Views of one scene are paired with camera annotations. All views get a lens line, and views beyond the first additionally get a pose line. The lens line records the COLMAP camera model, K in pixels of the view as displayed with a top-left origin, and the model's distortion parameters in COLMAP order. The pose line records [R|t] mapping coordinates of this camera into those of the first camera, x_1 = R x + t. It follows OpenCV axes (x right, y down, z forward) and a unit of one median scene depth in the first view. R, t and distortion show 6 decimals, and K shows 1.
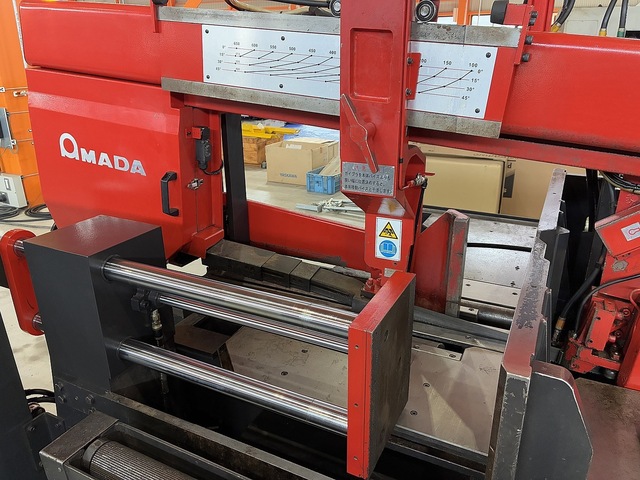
lens RADIAL K [[488.8, 0, 321.1], [0, 488.8, 240.5], [0, 0, 1]] dist [0.043313, -0.052569]
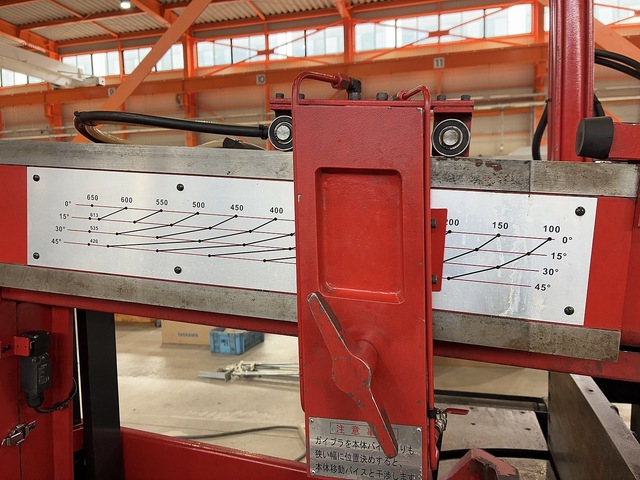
lens RADIAL K [[488.8, 0, 323.0], [0, 488.8, 237.9], [0, 0, 1]] dist [0.043313, -0.052569]
pose [[0.977474, -0.036821, 0.207821, -0.038374], [0.093593, 0.958176, -0.270443, -0.196124], [-0.189171, 0.283801, 0.940038, 0.475967]]
